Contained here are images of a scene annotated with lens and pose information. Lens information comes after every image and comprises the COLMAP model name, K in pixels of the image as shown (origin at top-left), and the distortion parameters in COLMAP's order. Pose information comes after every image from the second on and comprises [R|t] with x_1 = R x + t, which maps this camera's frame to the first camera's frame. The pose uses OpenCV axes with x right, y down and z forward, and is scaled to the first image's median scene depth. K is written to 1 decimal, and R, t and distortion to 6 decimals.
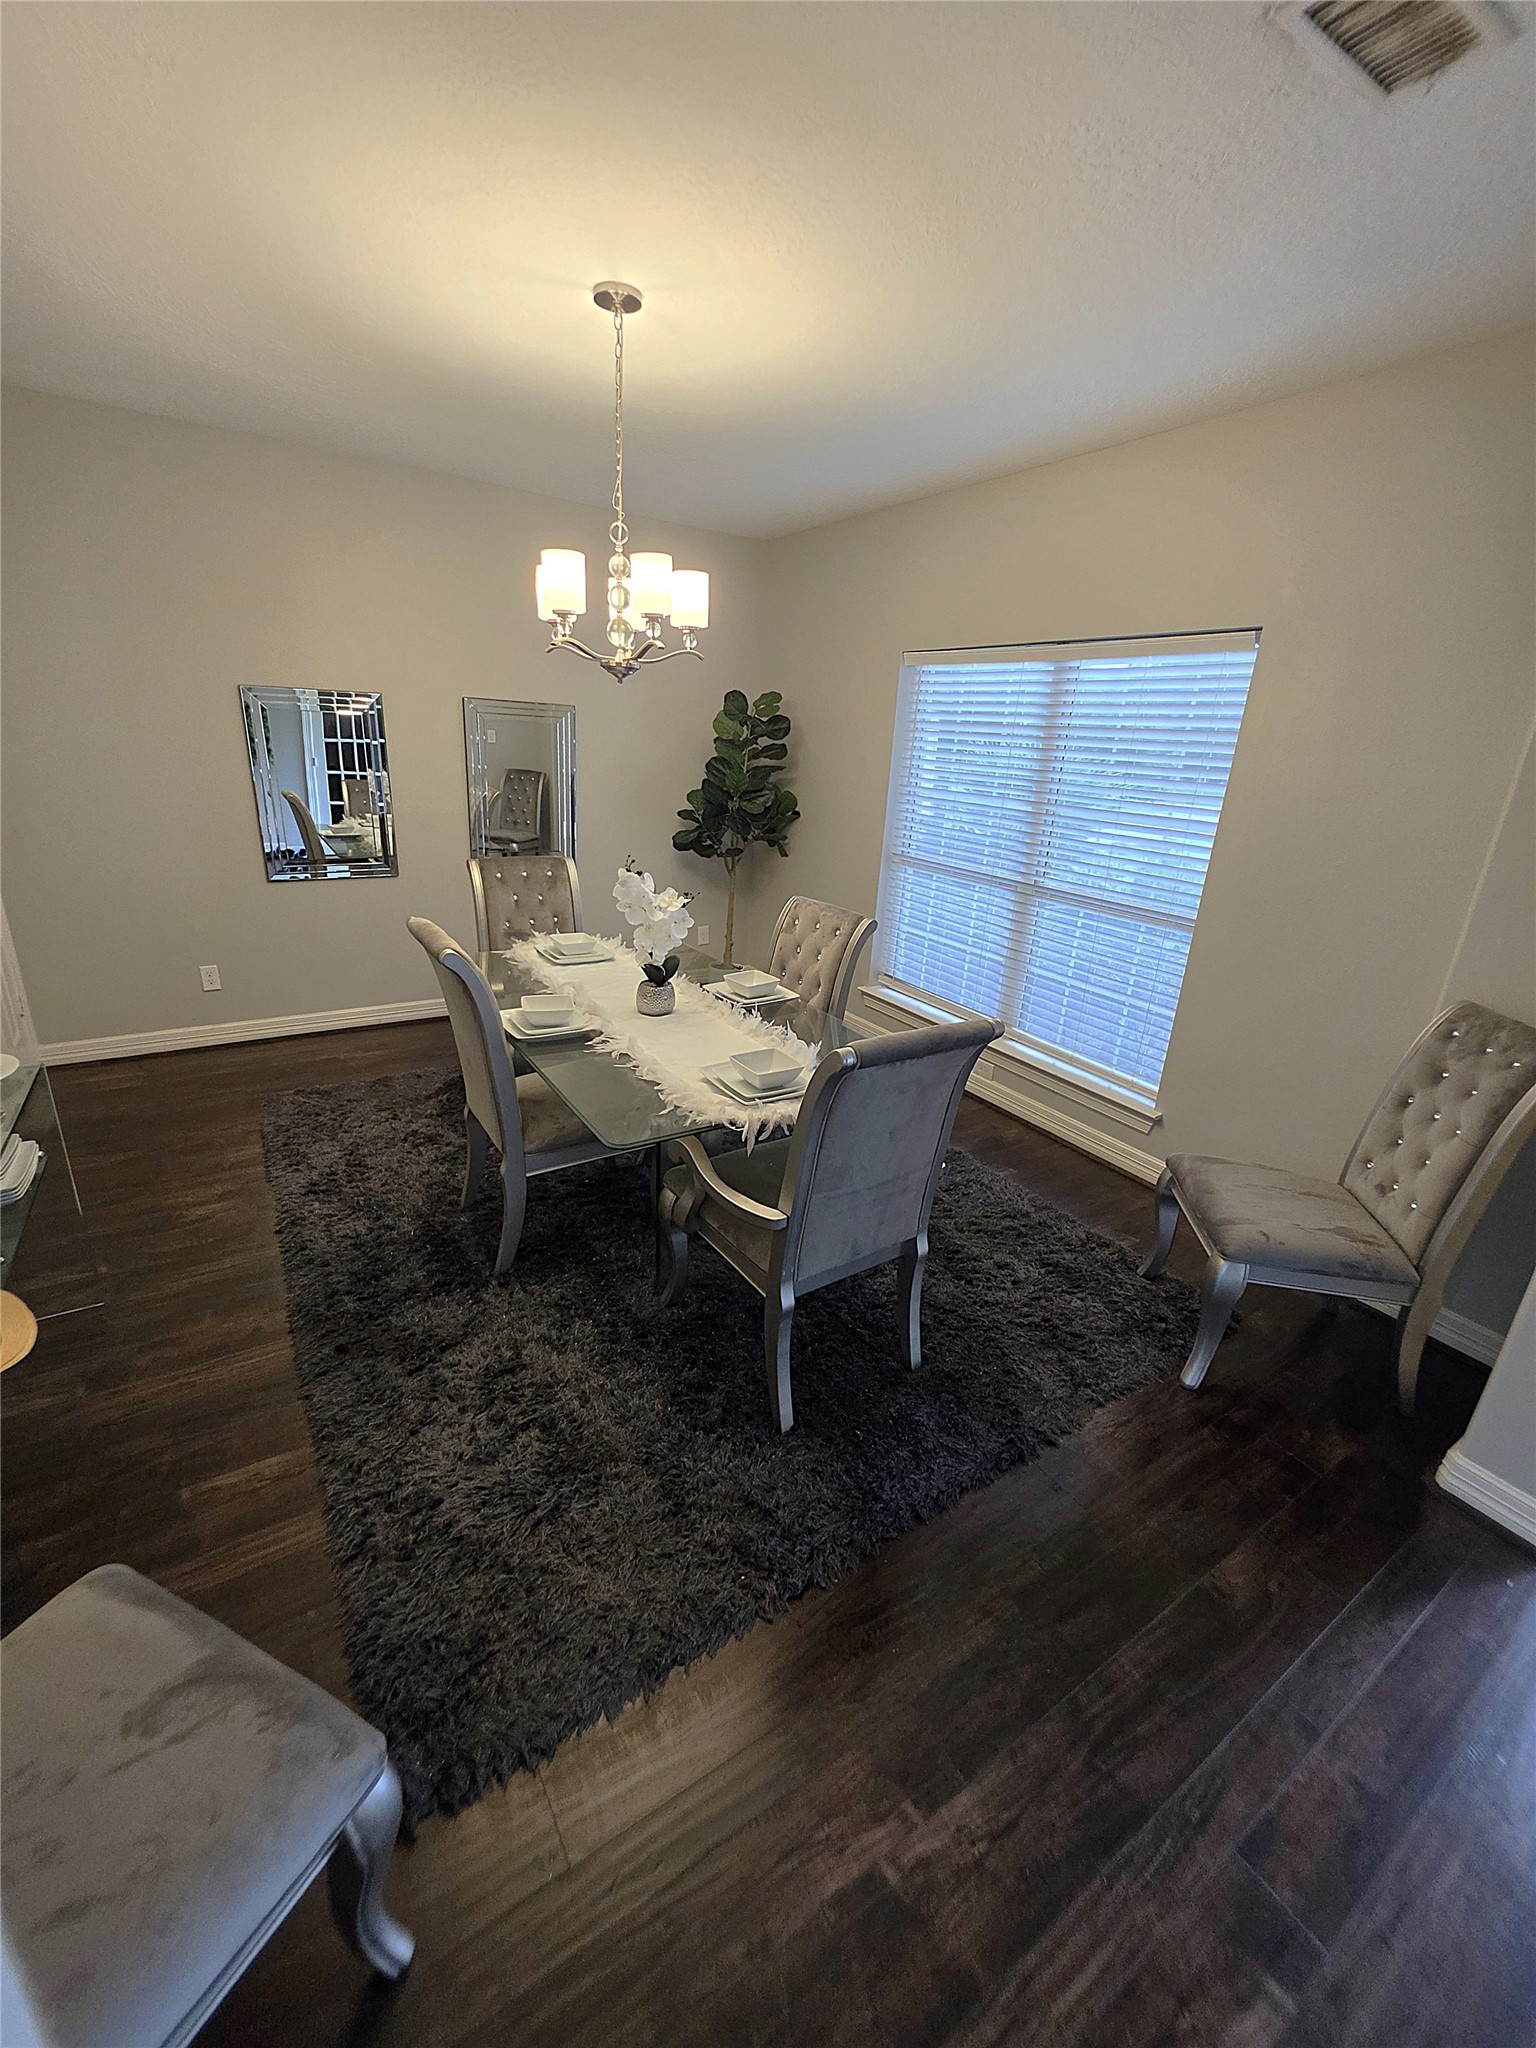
lens RADIAL K [[826.4, 0, 767.0], [0, 826.4, 1026.0], [0, 0, 1]] dist [0.002275, 0.000182]
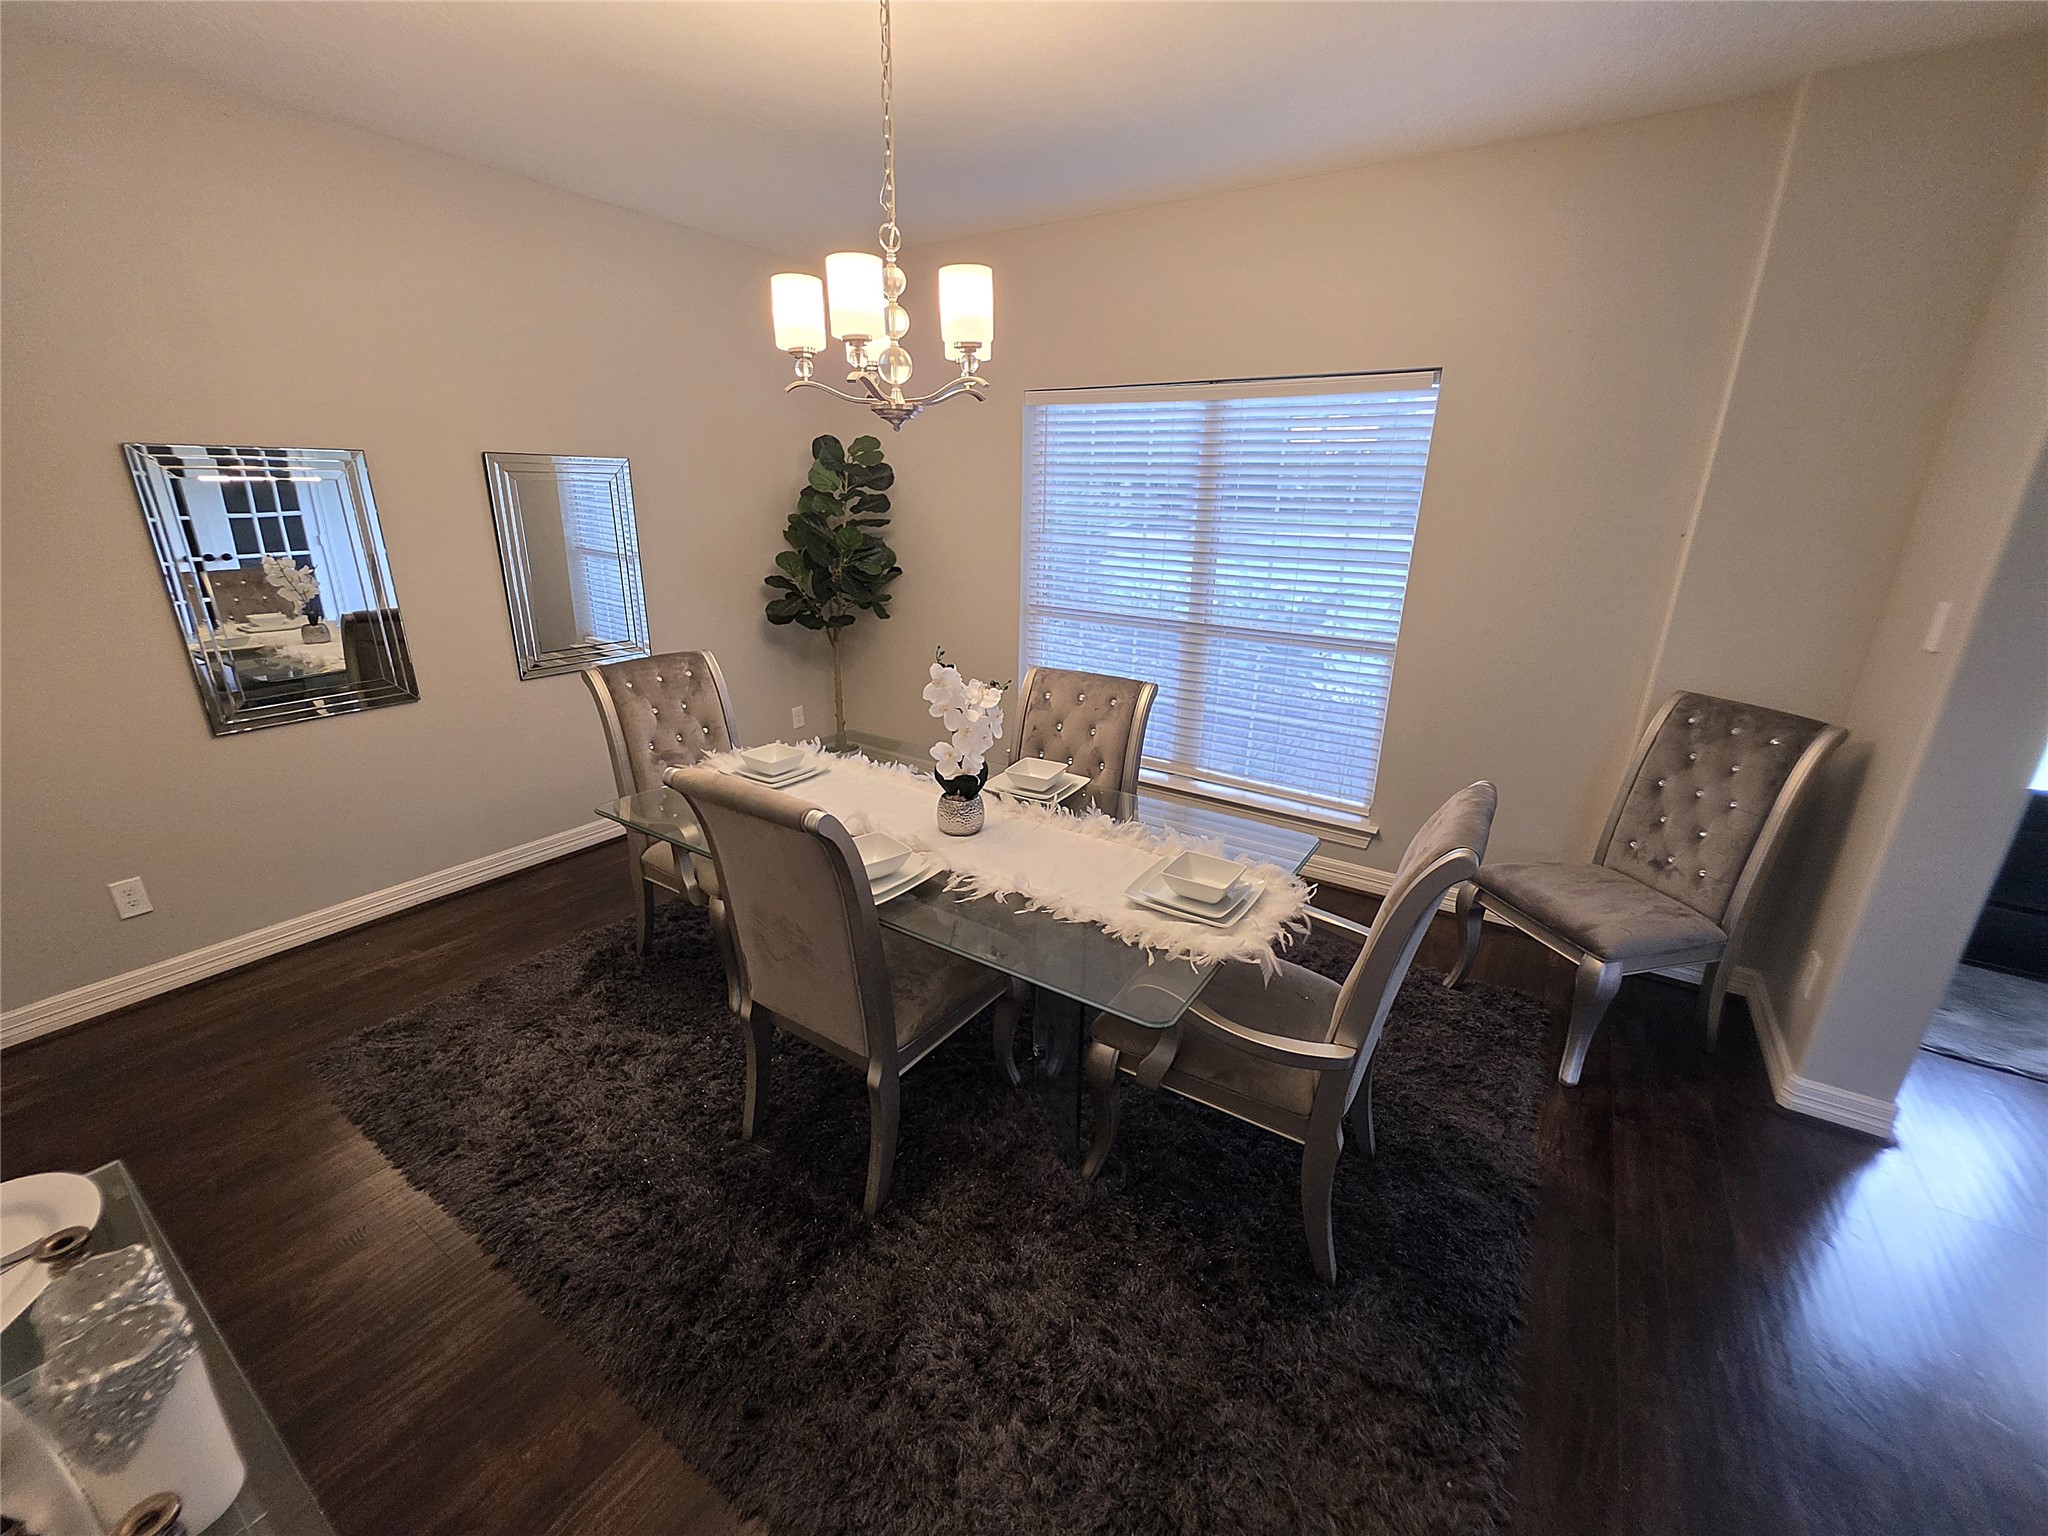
lens RADIAL K [[823.6, 0, 1015.9], [0, 823.6, 768.6], [0, 0, 1]] dist [-0.002530, -0.000026]
pose [[0.915703, -0.166146, 0.365902, -0.341119], [0.163934, 0.985764, 0.037350, -0.089661], [-0.366898, 0.025782, 0.929904, 0.196474]]
